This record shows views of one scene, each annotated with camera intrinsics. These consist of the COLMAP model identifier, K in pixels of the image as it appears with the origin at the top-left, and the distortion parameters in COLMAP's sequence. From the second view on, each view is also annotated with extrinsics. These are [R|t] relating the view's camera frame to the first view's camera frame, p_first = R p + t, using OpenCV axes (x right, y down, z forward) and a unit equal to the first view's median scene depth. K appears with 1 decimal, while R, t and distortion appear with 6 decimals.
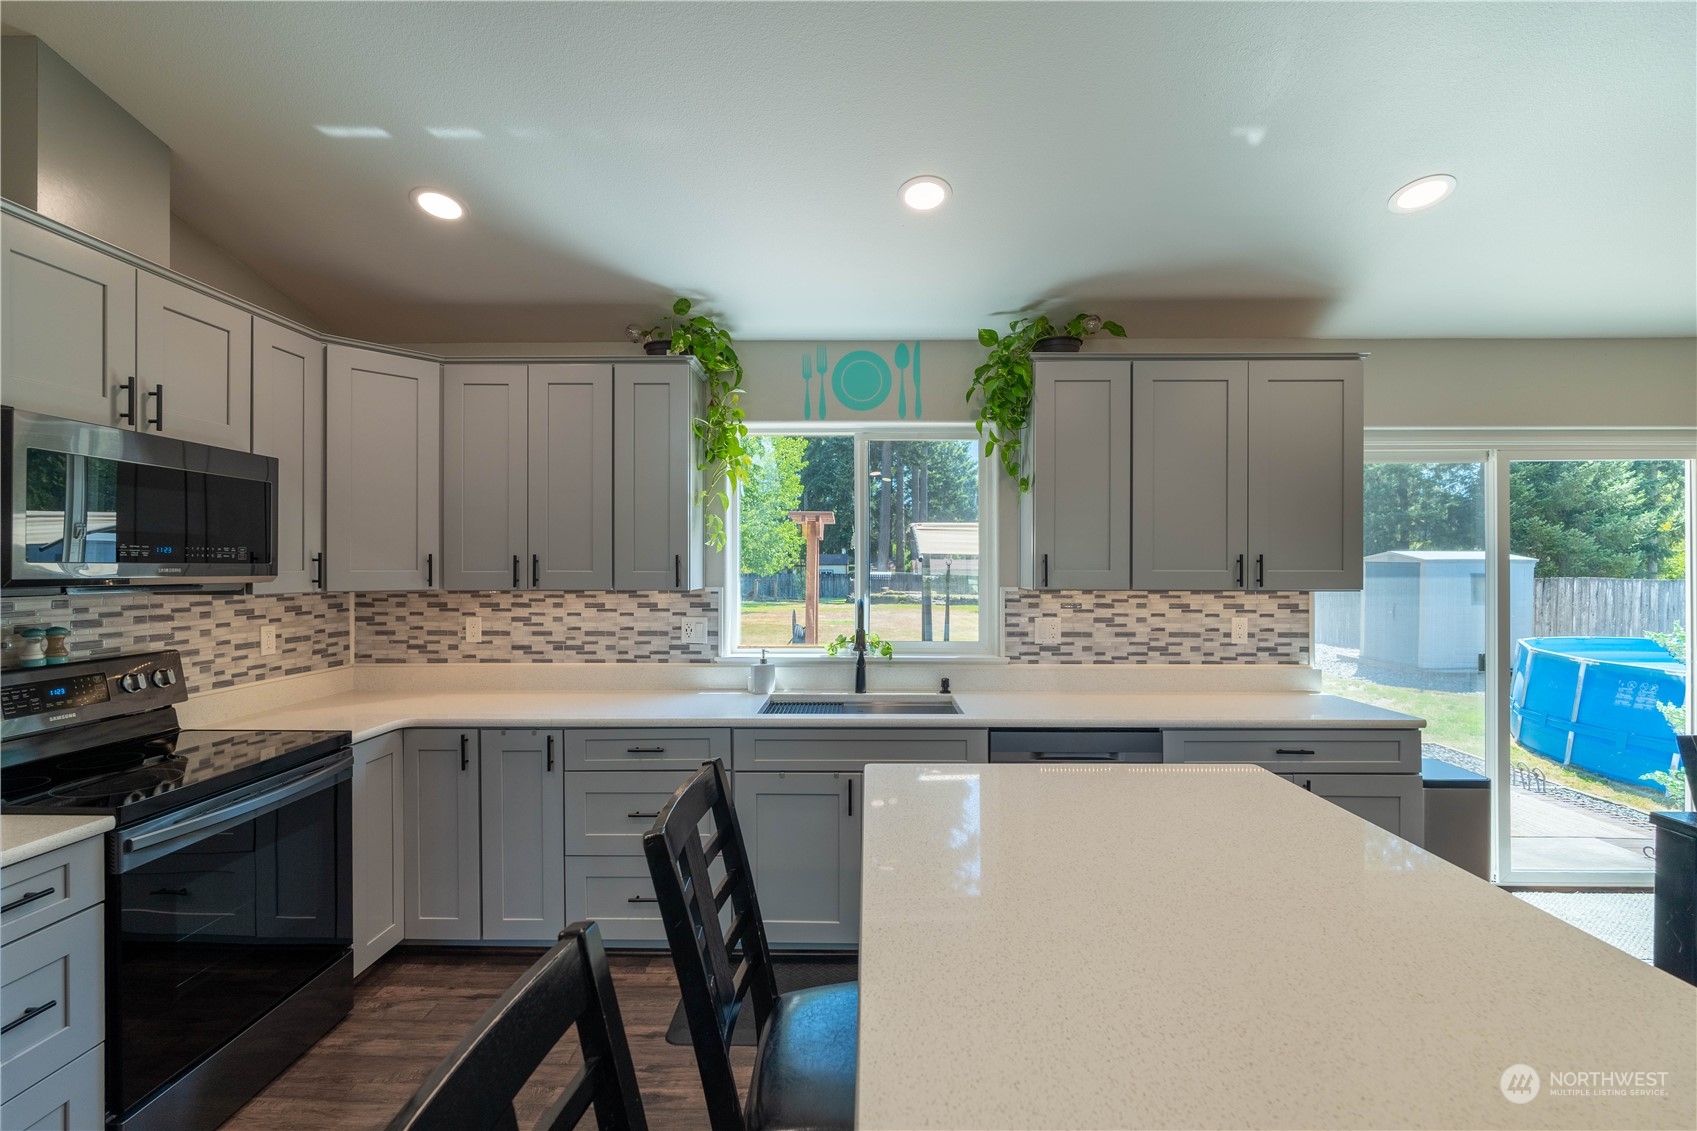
lens RADIAL K [[739.9, 0, 841.0], [0, 739.9, 567.6], [0, 0, 1]] dist [-0.001710, -0.000805]
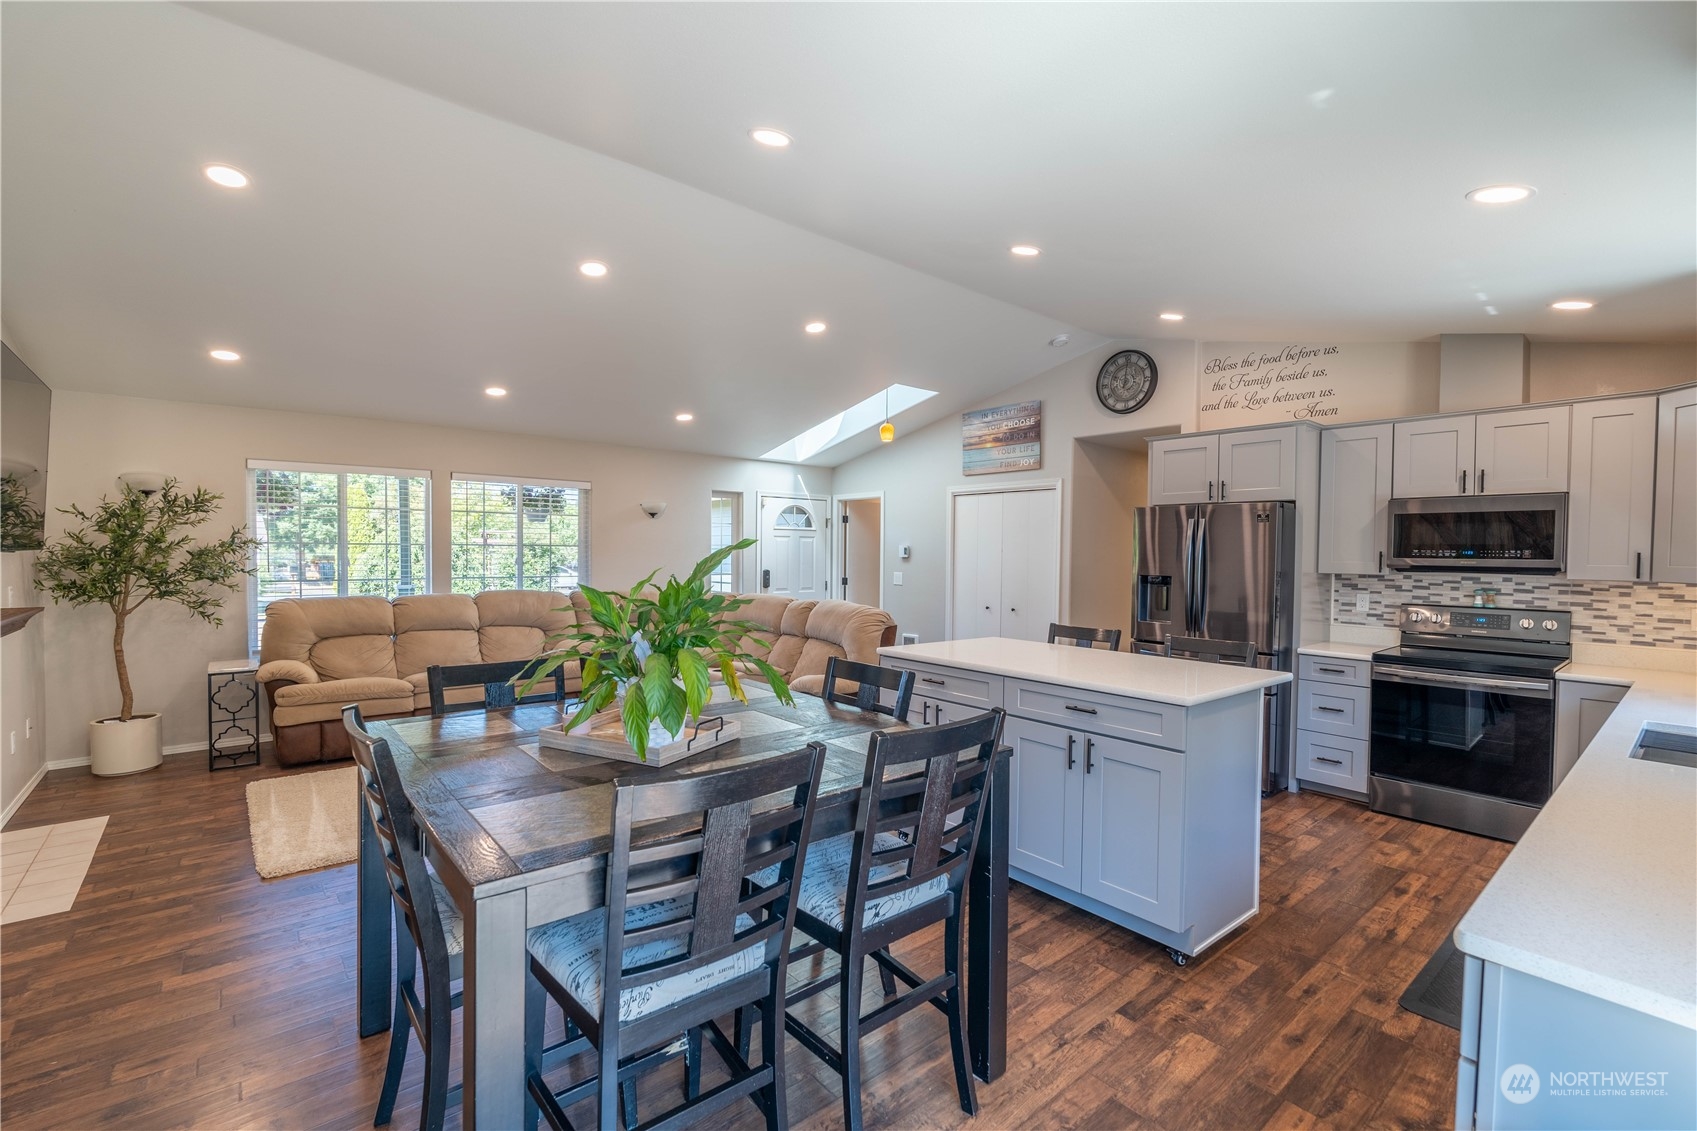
lens RADIAL K [[739.9, 0, 843.7], [0, 739.9, 570.0], [0, 0, 1]] dist [-0.001710, -0.000805]
pose [[-0.751653, 0.010275, -0.659478, 1.113756], [-0.008265, 0.999653, 0.024996, -0.008310], [0.659507, 0.024239, -0.751308, 0.901839]]
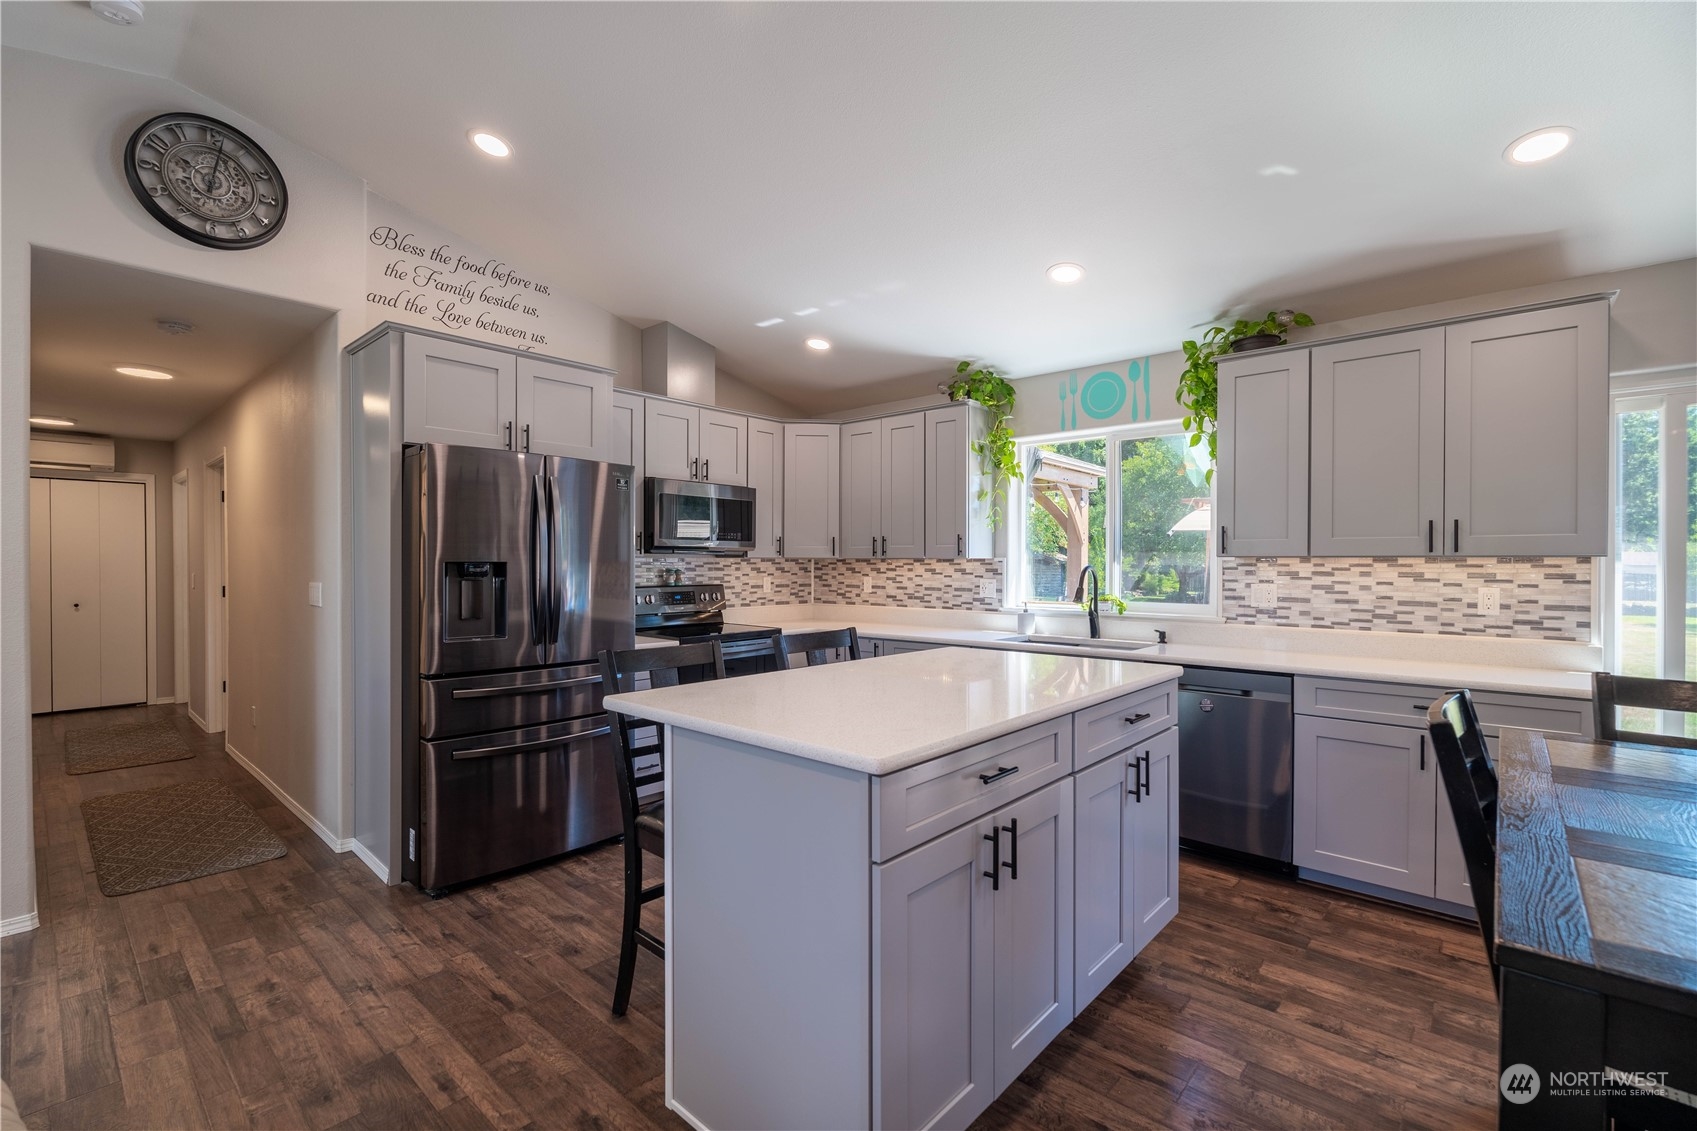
lens RADIAL K [[739.9, 0, 850.0], [0, 739.9, 566.6], [0, 0, 1]] dist [-0.001710, -0.000805]
pose [[0.761407, 0.004843, -0.648257, 0.550554], [-0.002630, 0.999987, 0.004381, 0.040033], [0.648269, -0.001630, 0.761409, -0.266458]]
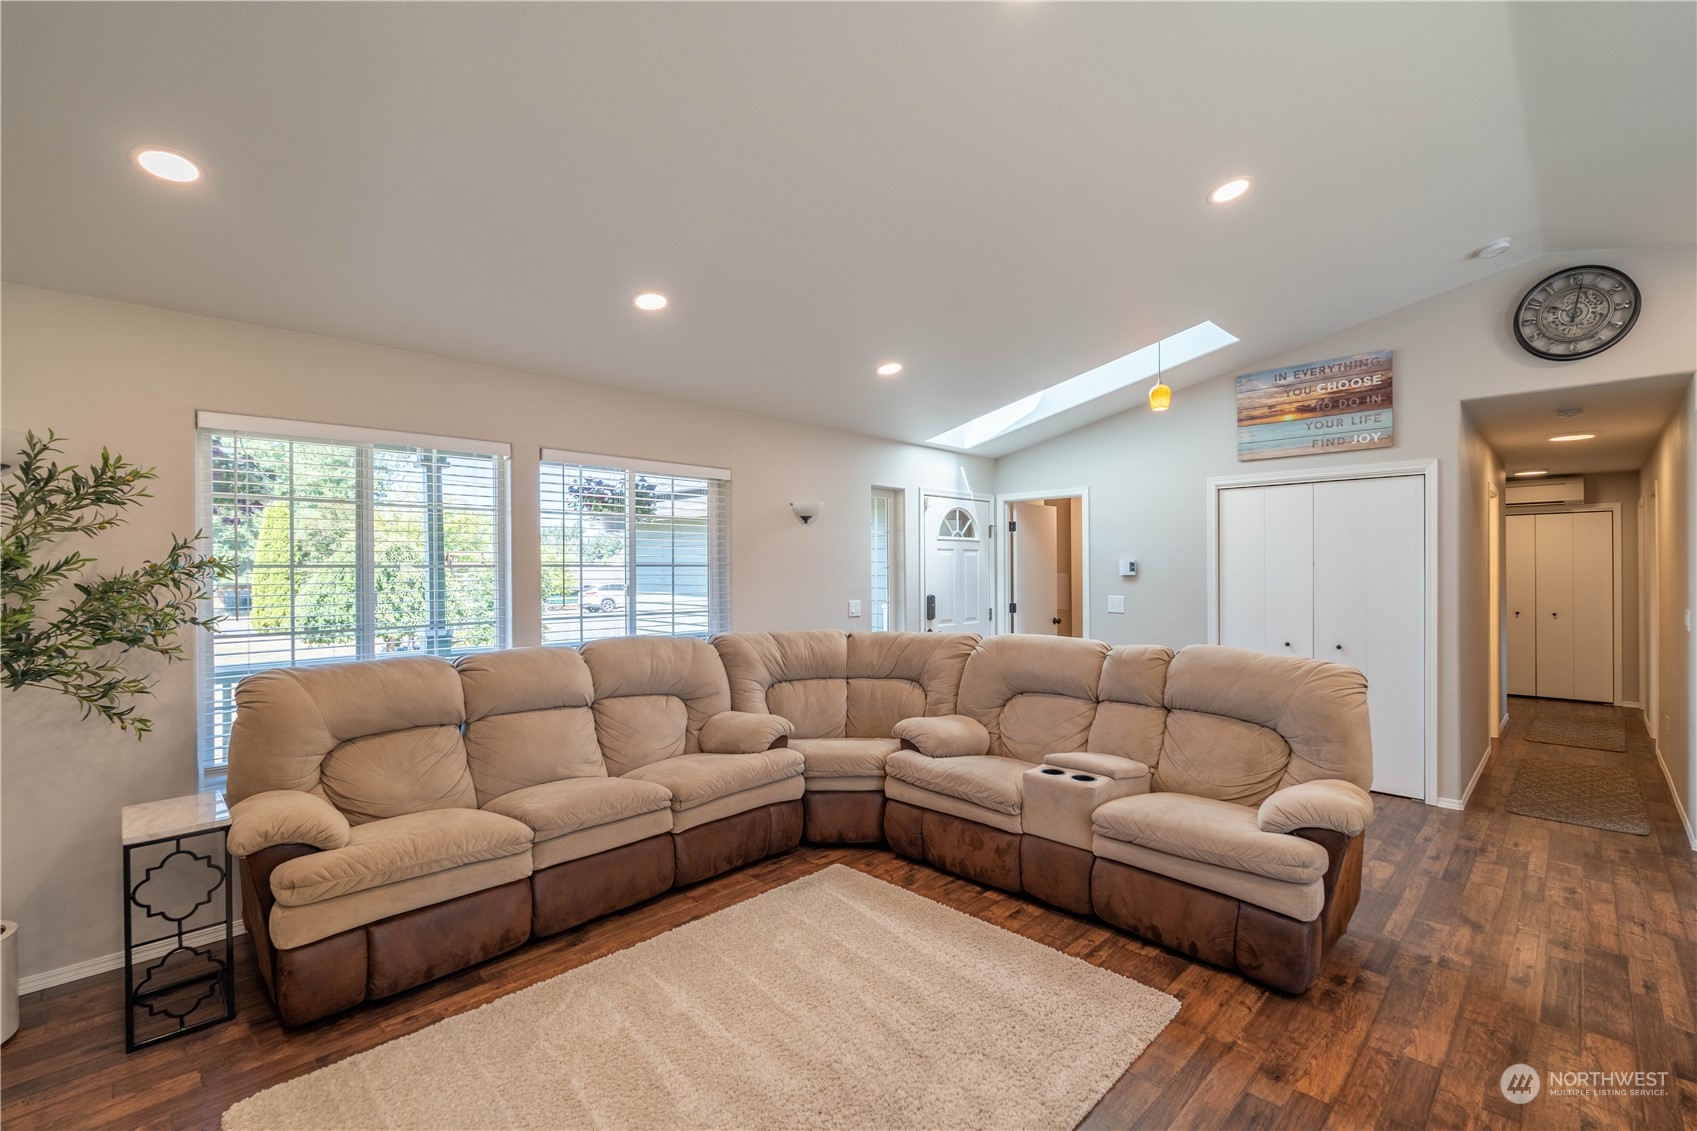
lens RADIAL K [[739.9, 0, 847.5], [0, 739.9, 570.4], [0, 0, 1]] dist [-0.001710, -0.000805]
pose [[-0.690624, 0.005143, -0.723195, 1.128060], [0.006121, 0.999980, 0.001265, -0.009045], [0.723188, -0.003553, -0.690642, -0.102192]]
